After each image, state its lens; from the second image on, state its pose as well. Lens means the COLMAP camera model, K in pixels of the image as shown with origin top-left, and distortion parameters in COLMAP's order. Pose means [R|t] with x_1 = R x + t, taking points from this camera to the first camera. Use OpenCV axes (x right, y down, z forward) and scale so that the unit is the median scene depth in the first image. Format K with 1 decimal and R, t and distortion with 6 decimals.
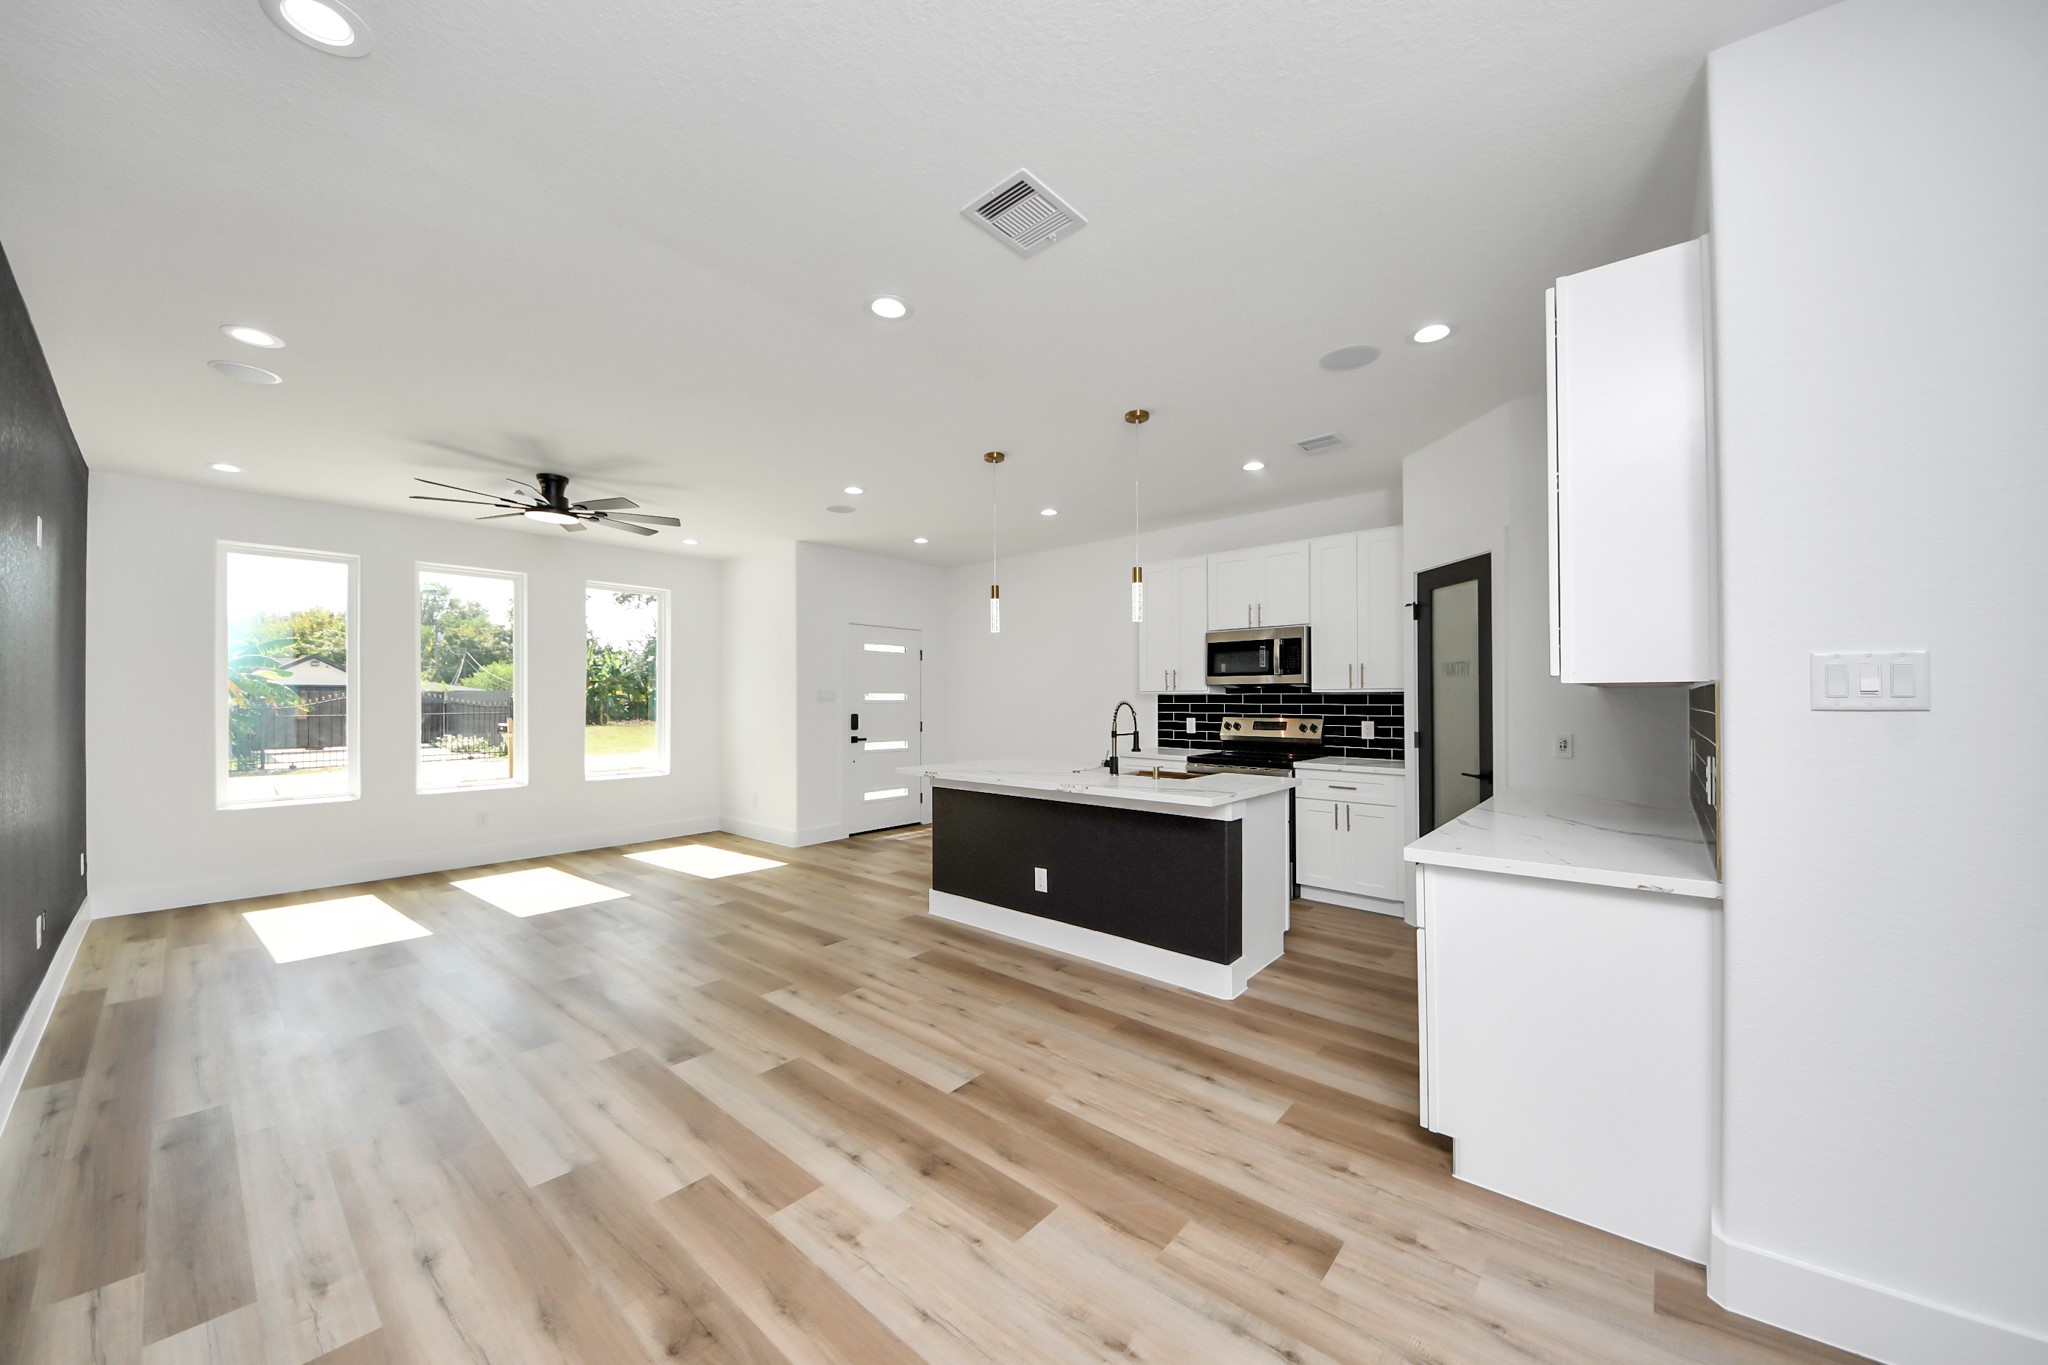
lens RADIAL K [[732.2, 0, 1024.2], [0, 732.2, 692.8], [0, 0, 1]] dist [0.010844, -0.008859]
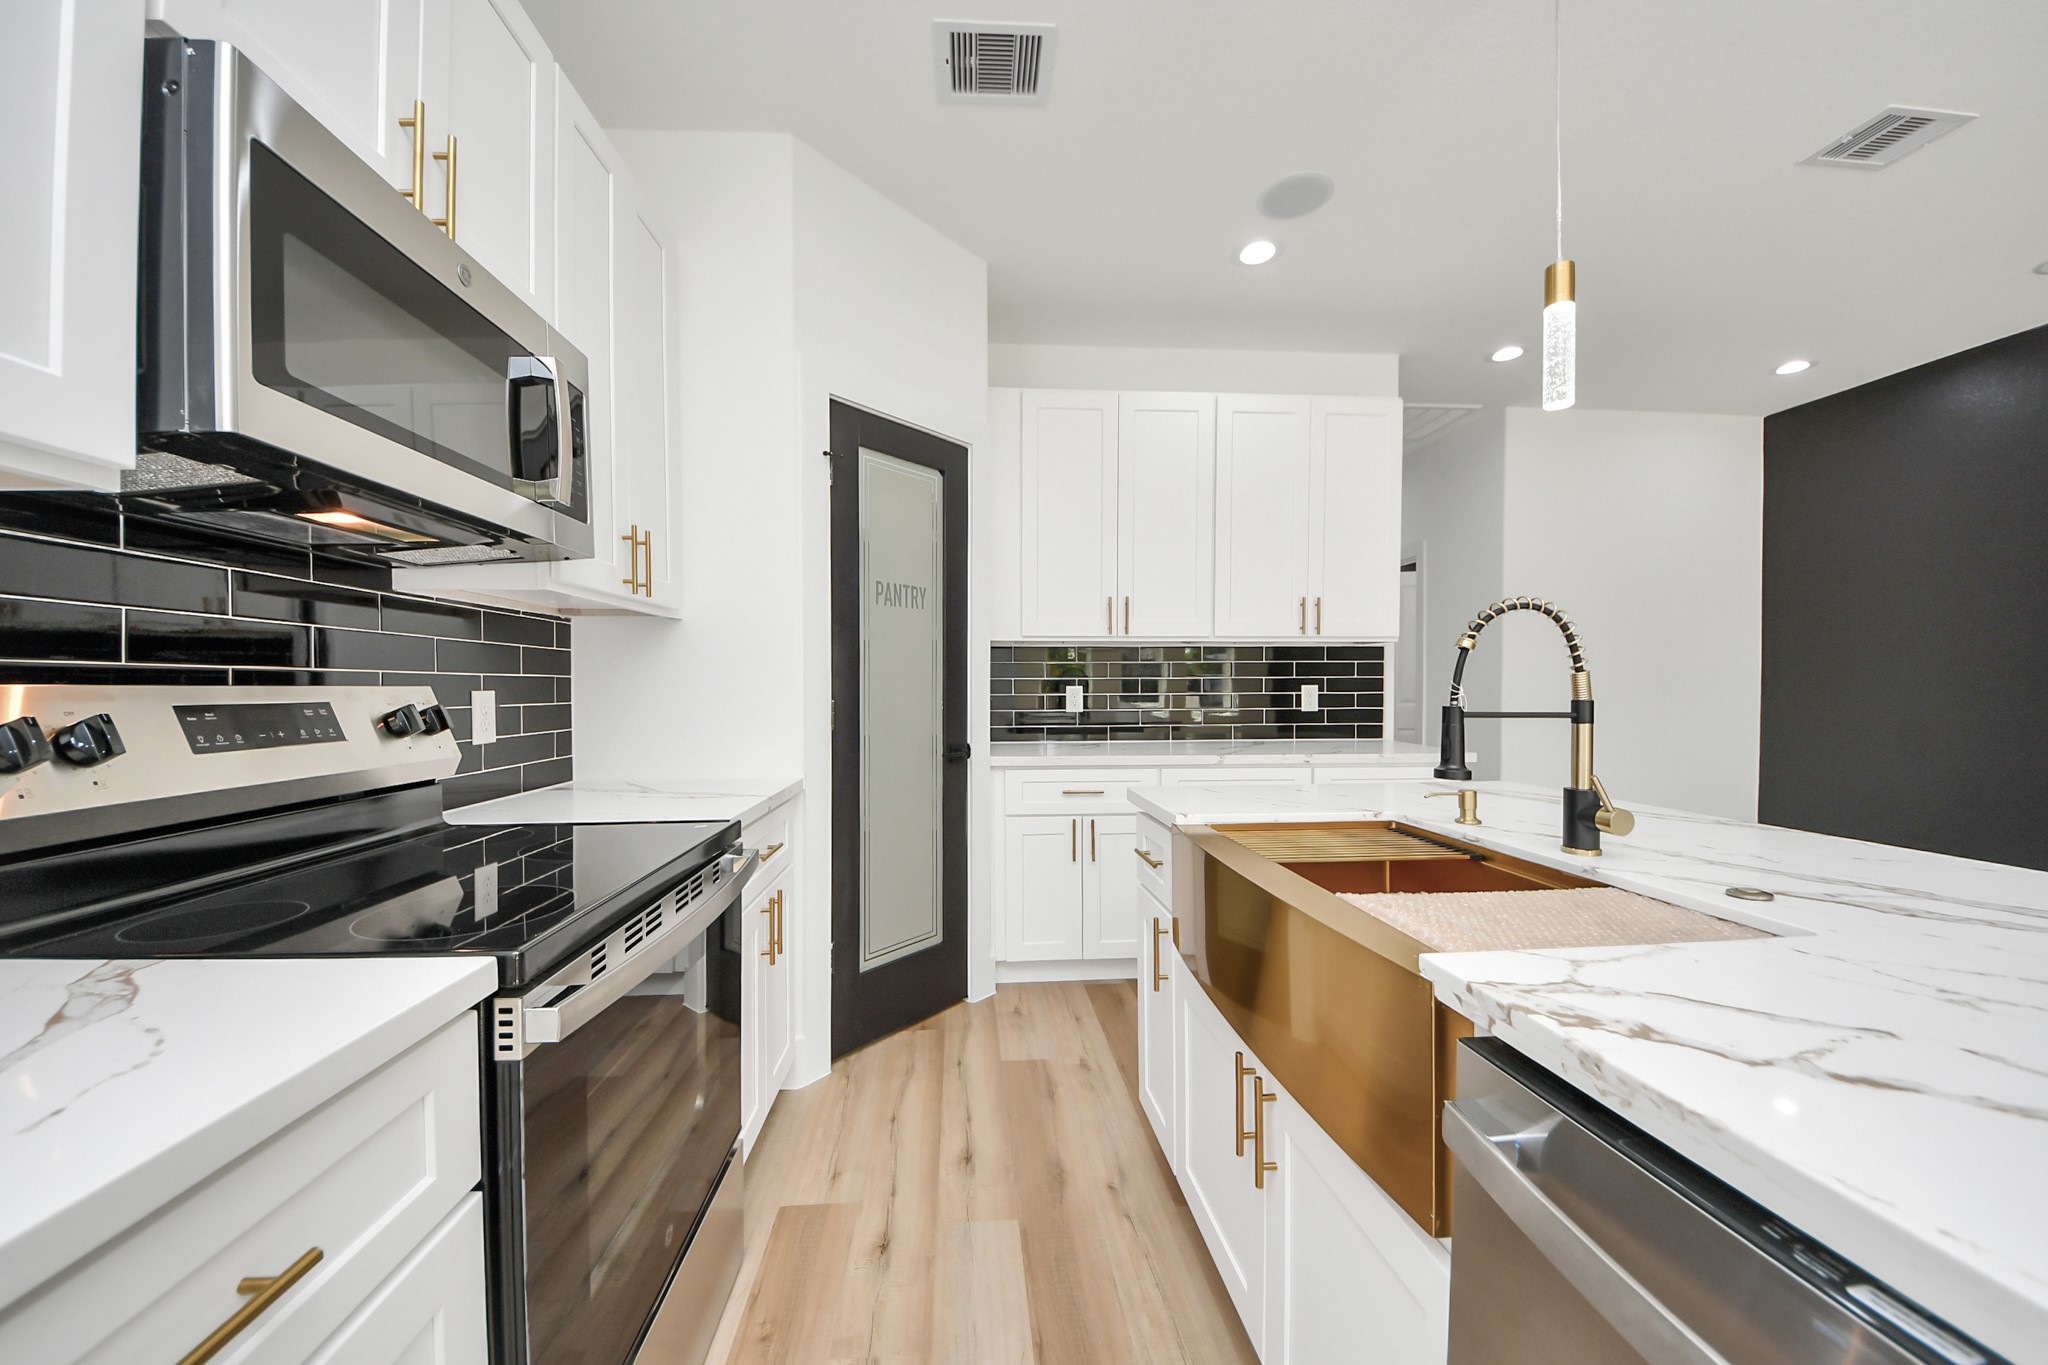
lens RADIAL K [[732.2, 0, 1010.1], [0, 732.2, 688.3], [0, 0, 1]] dist [0.010844, -0.008859]
pose [[-0.706037, 0.000209, 0.708175, 0.055427], [-0.001772, 0.999996, -0.002061, 0.035467], [-0.708173, -0.002710, -0.706034, 0.997193]]
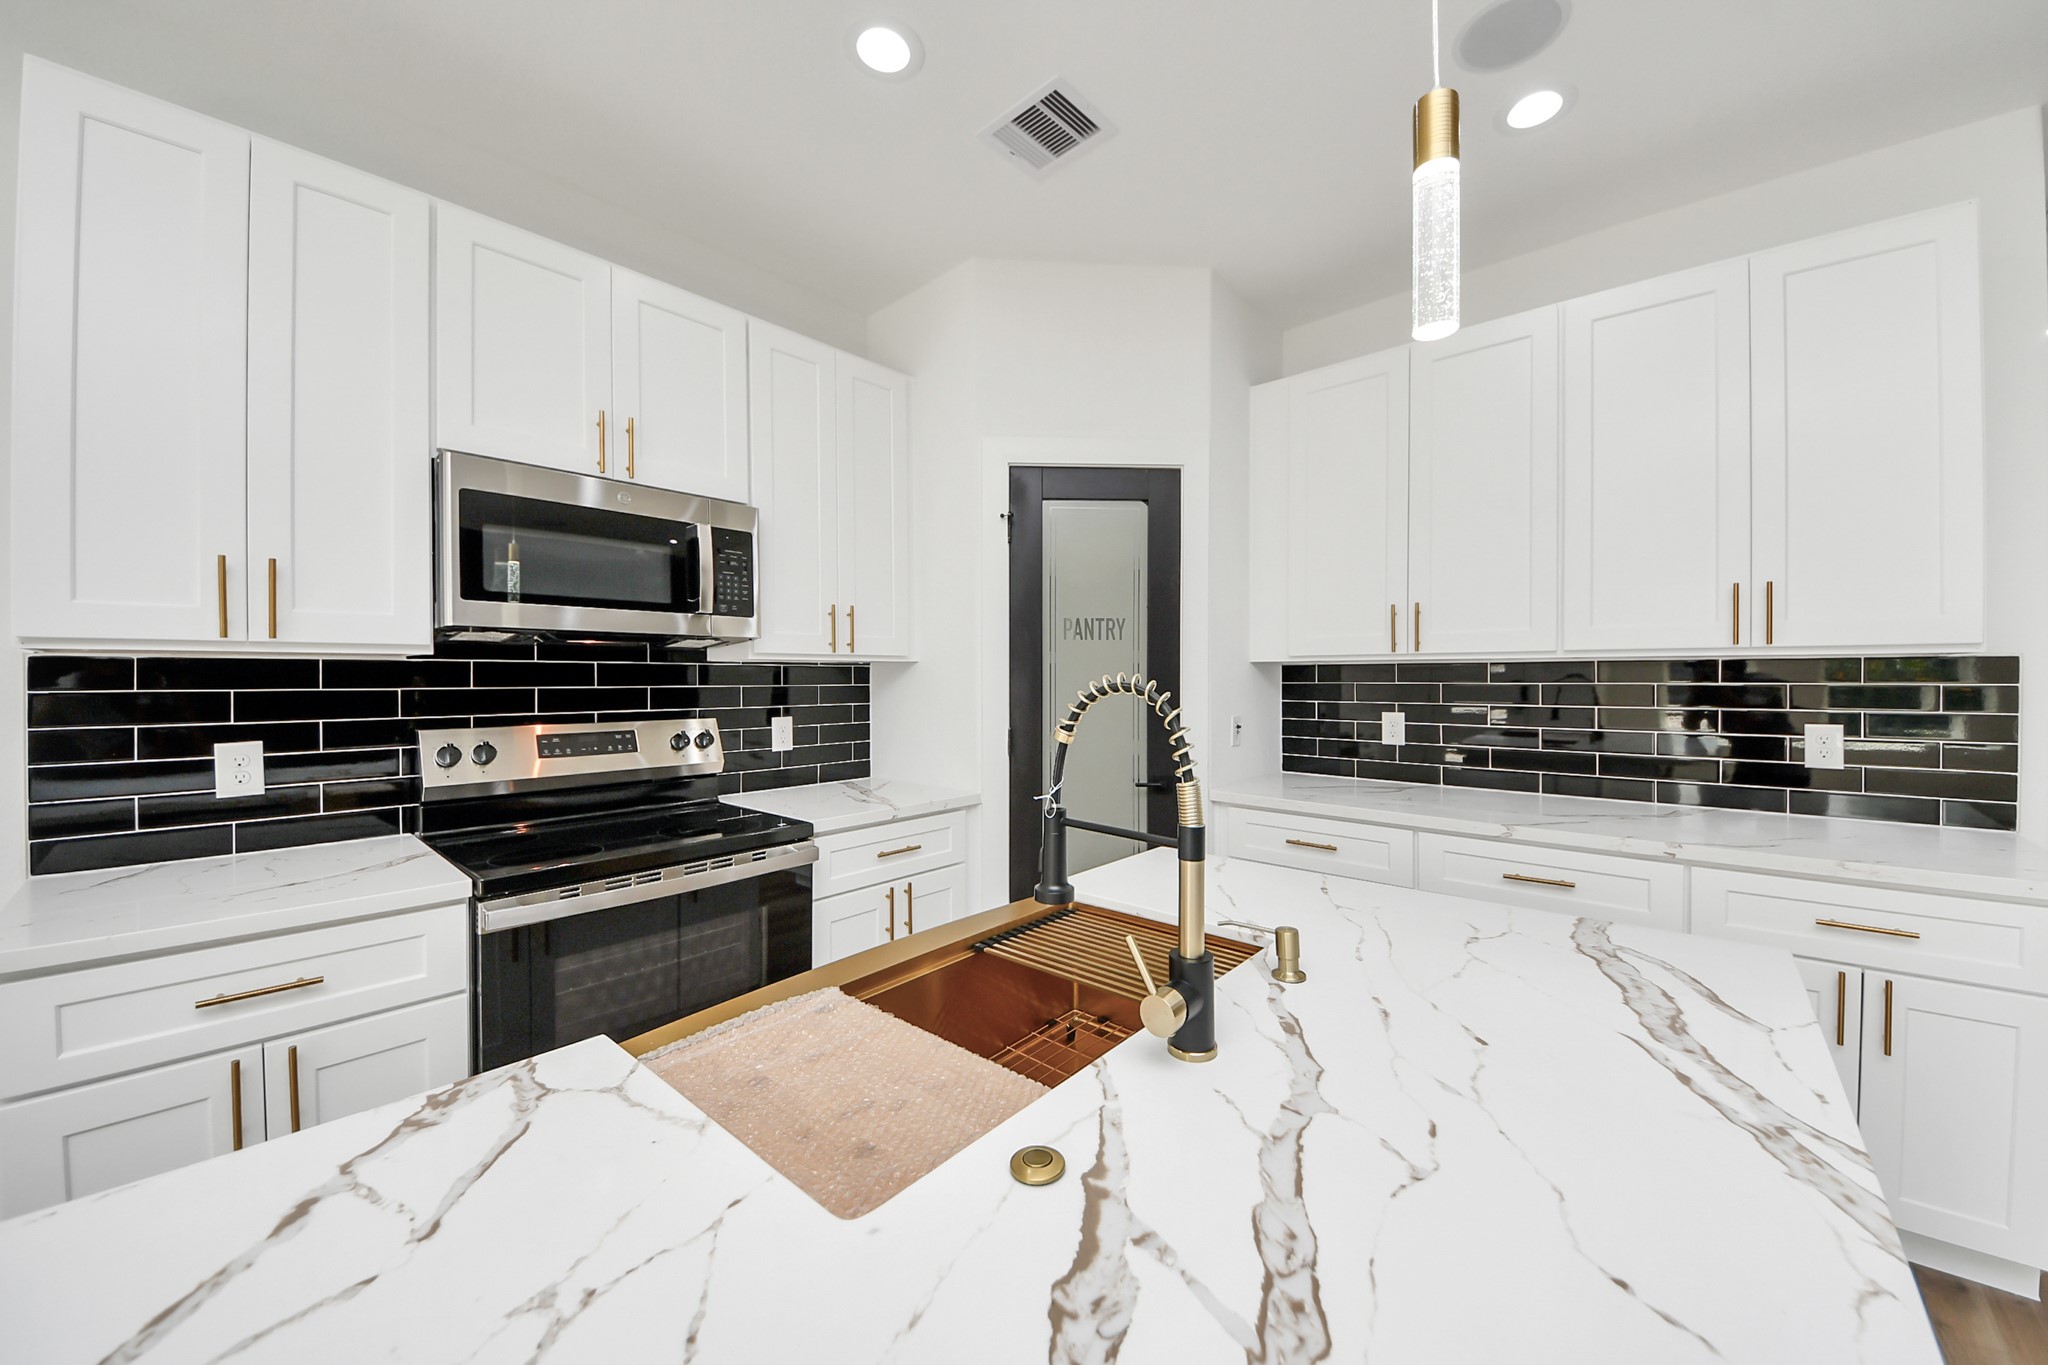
lens RADIAL K [[732.2, 0, 1035.6], [0, 732.2, 678.9], [0, 0, 1]] dist [0.010844, -0.008859]
pose [[0.005415, -0.001393, 0.999984, -0.054382], [-0.005654, 0.999983, 0.001423, 0.008931], [-0.999969, -0.005661, 0.005407, 0.760419]]
